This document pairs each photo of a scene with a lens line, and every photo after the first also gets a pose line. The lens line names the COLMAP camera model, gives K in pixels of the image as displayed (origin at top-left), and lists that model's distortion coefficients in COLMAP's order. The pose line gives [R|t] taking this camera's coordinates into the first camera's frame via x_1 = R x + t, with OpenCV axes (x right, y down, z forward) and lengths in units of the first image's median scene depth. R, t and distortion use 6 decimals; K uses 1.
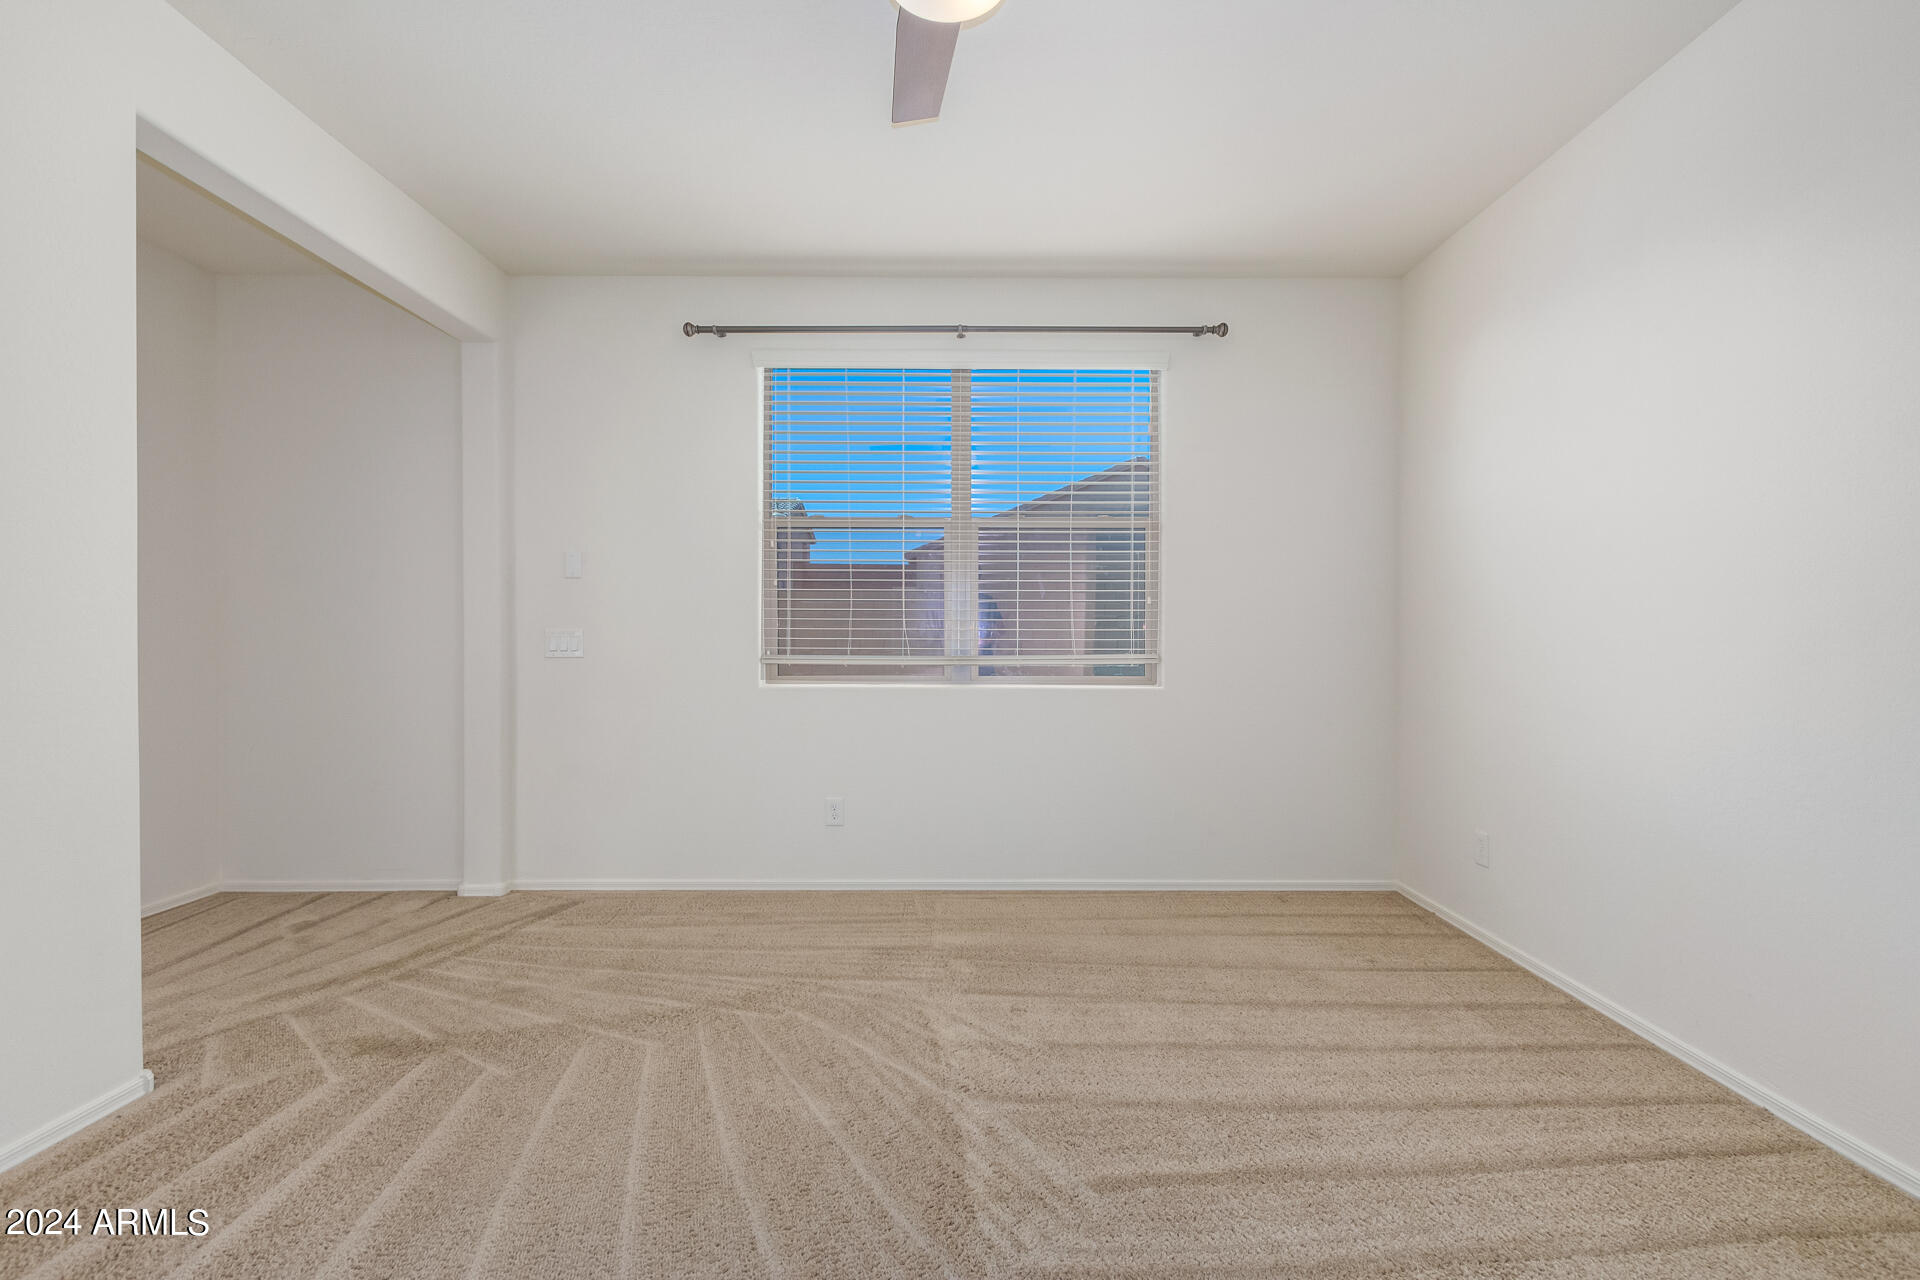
lens RADIAL K [[879.5, 0, 963.6], [0, 879.5, 642.2], [0, 0, 1]] dist [0.008994, -0.003340]
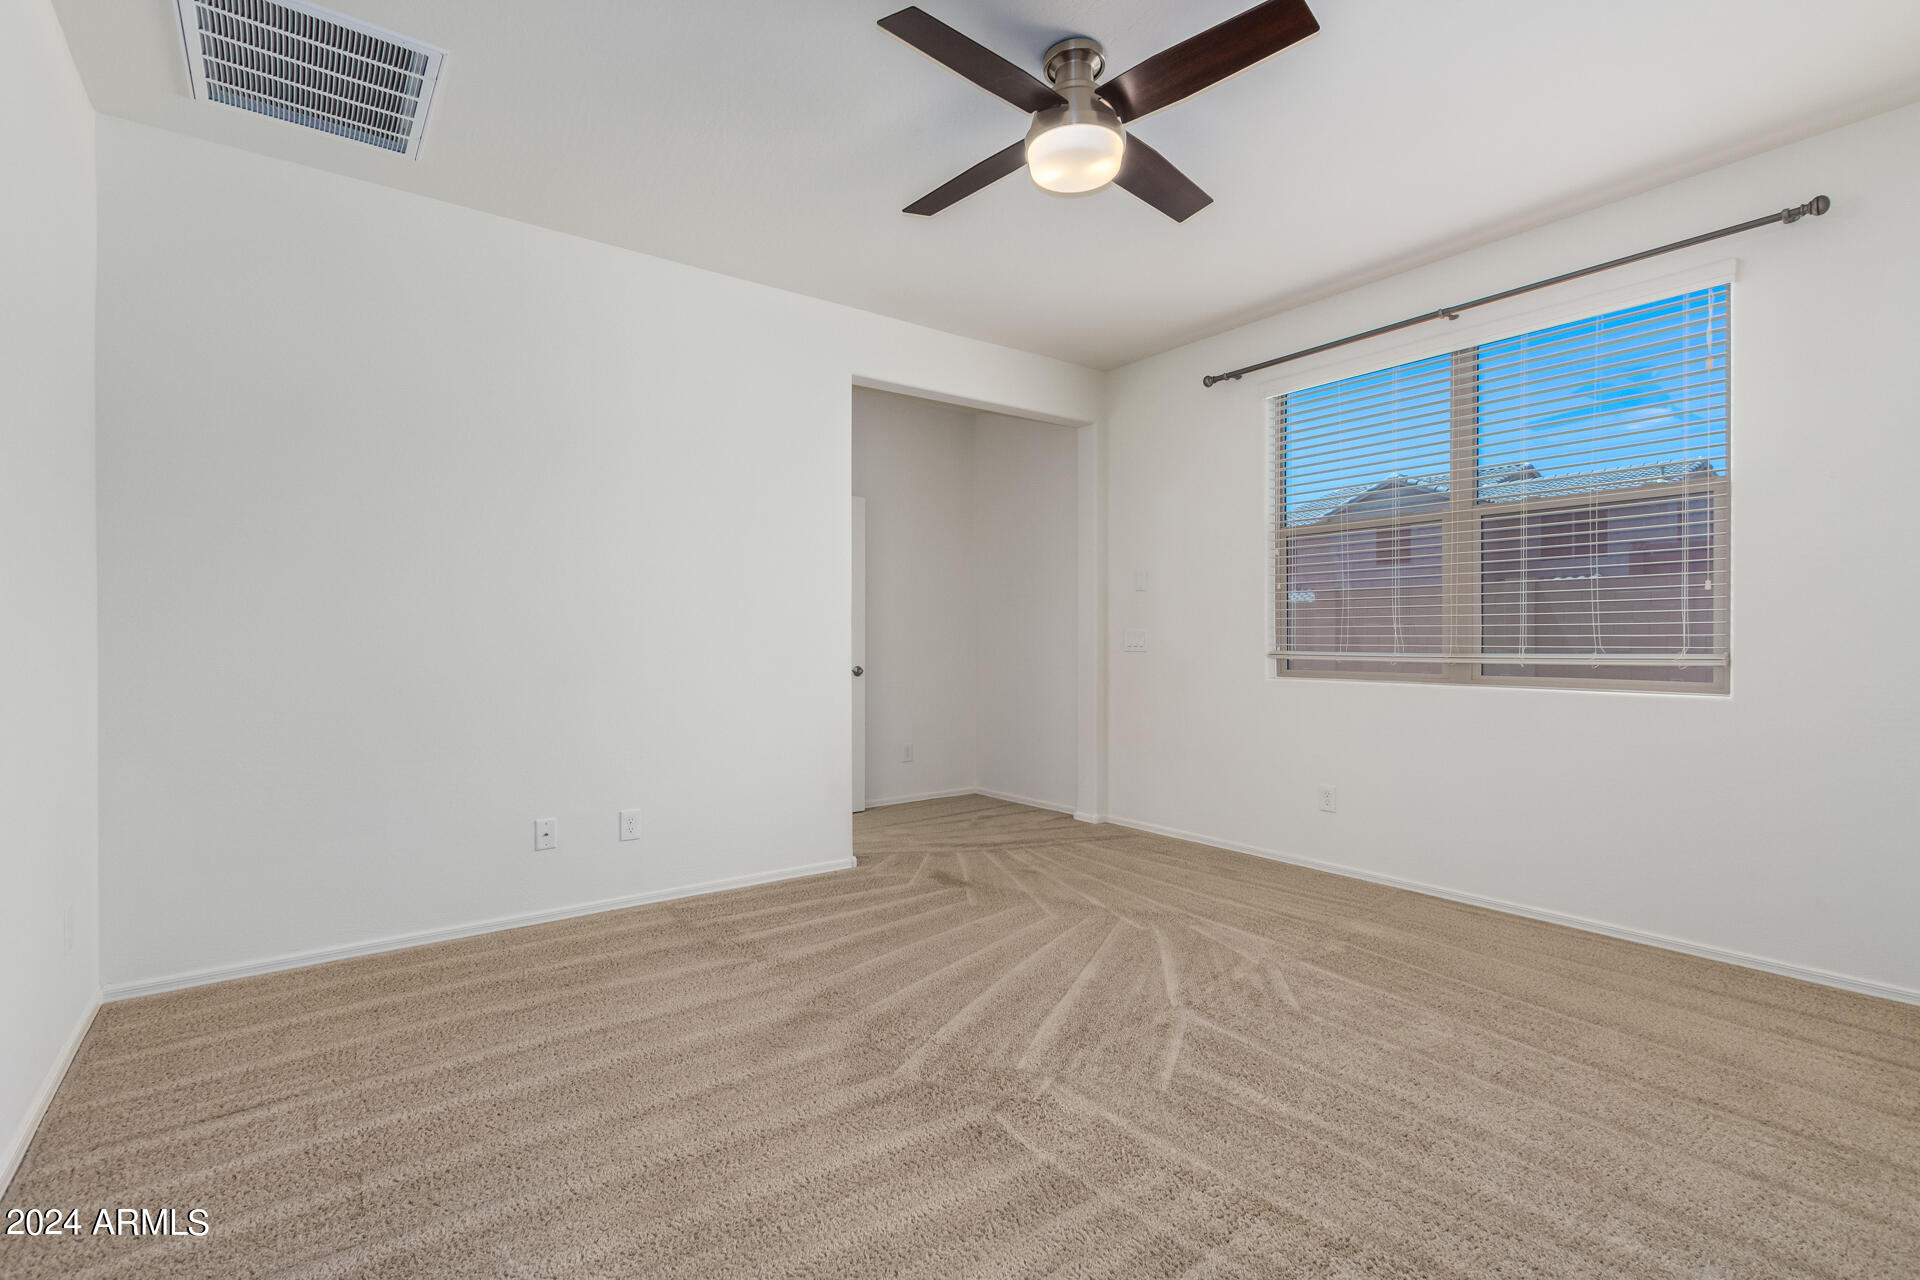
lens RADIAL K [[879.5, 0, 964.9], [0, 879.5, 636.7], [0, 0, 1]] dist [0.008994, -0.003340]
pose [[0.602459, -0.005610, -0.798130, 0.452222], [0.002113, 0.999983, -0.005434, 0.001453], [0.798147, 0.001587, 0.602460, 0.005145]]
